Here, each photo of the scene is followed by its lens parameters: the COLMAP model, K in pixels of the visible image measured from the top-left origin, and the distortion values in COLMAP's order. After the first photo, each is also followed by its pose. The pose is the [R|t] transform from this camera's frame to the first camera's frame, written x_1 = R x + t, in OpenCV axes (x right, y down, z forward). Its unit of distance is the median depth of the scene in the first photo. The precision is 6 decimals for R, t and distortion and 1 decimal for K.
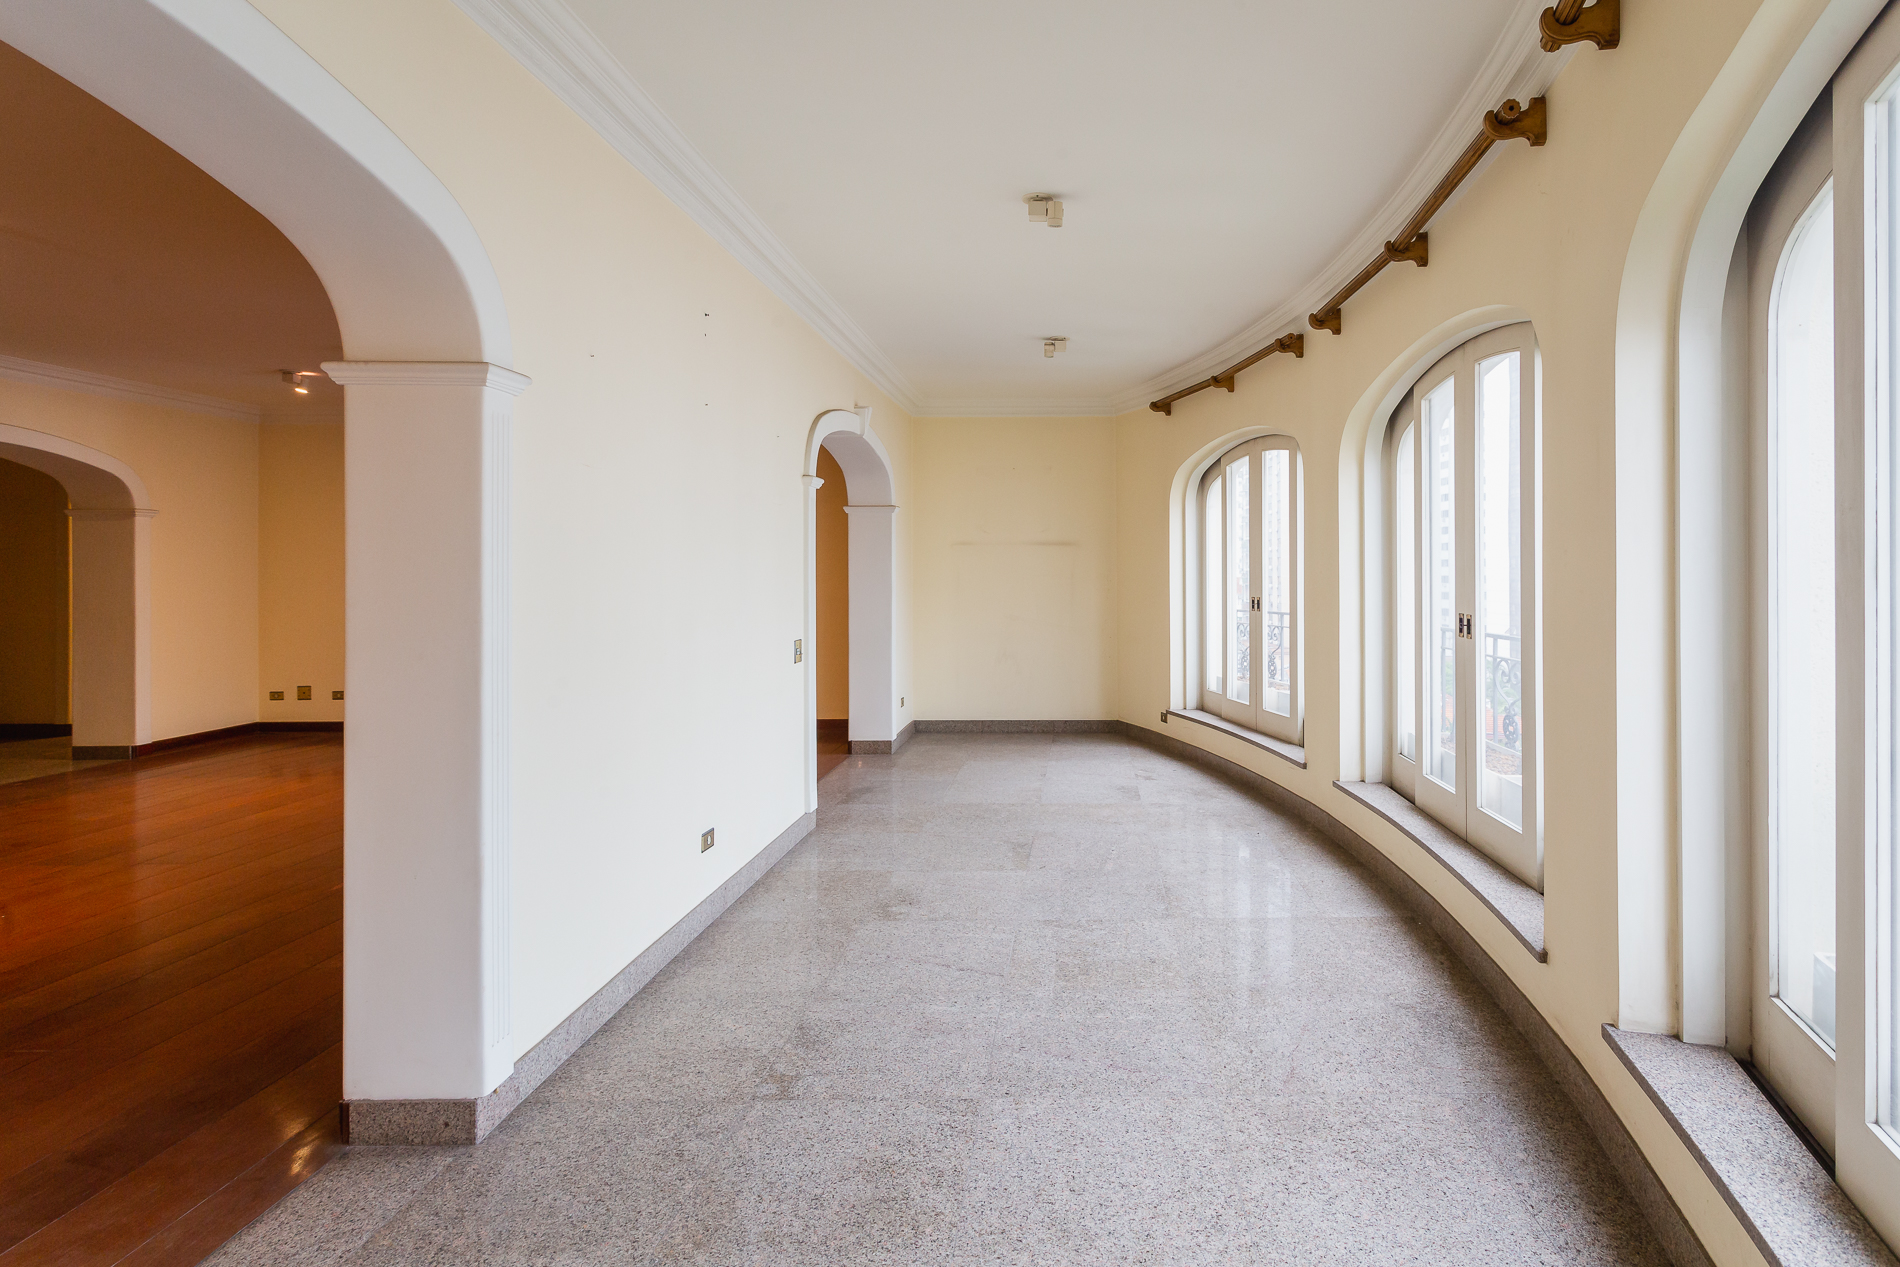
lens RADIAL K [[929.1, 0, 956.1], [0, 929.1, 625.9], [0, 0, 1]] dist [-0.006523, 0.004912]
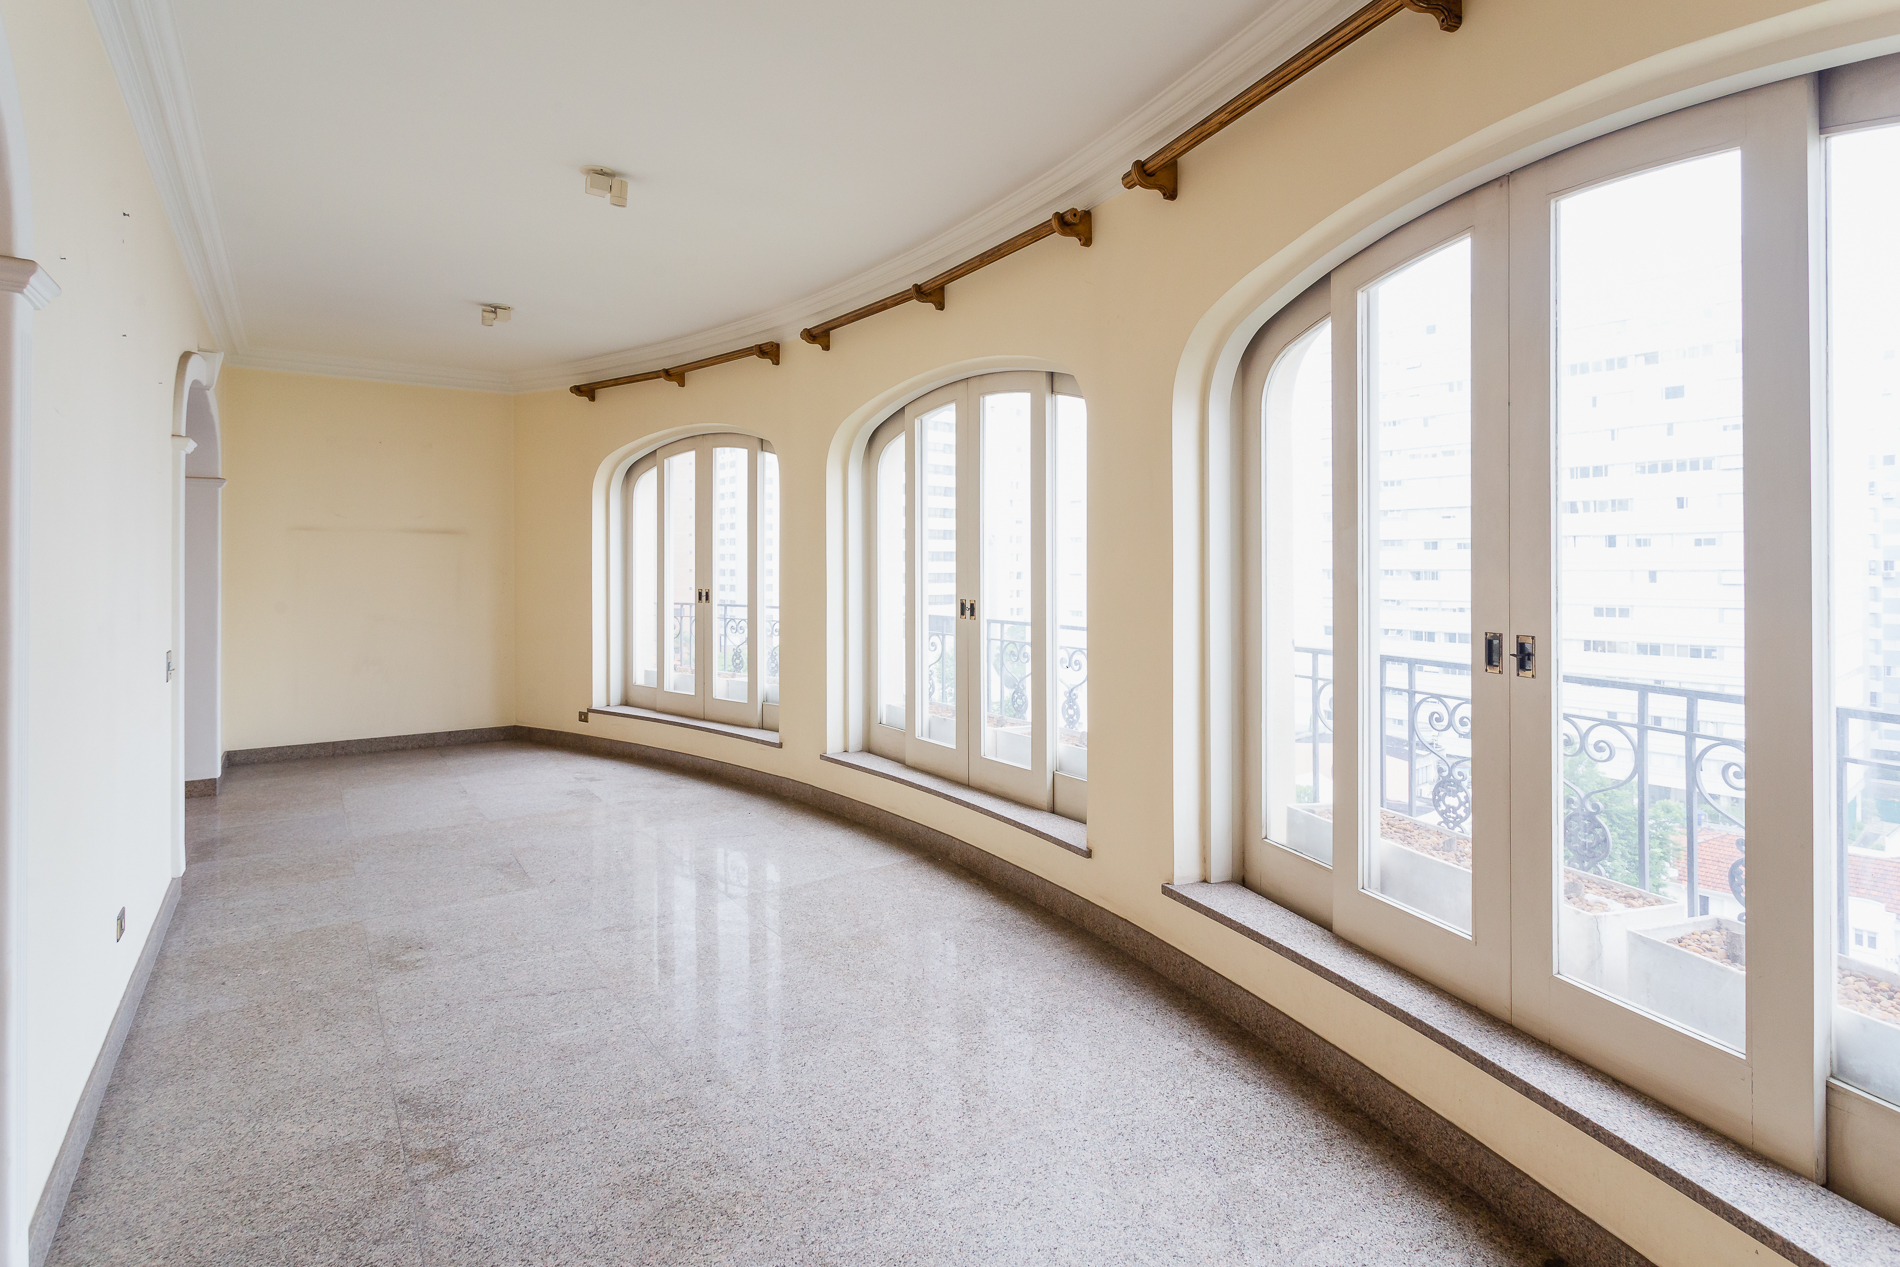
lens RADIAL K [[929.1, 0, 956.1], [0, 929.1, 625.9], [0, 0, 1]] dist [-0.006523, 0.004912]
pose [[0.812301, -0.033935, 0.582250, -0.178186], [0.029367, 0.999419, 0.017280, -0.000111], [-0.582498, 0.003062, 0.812826, 0.013040]]
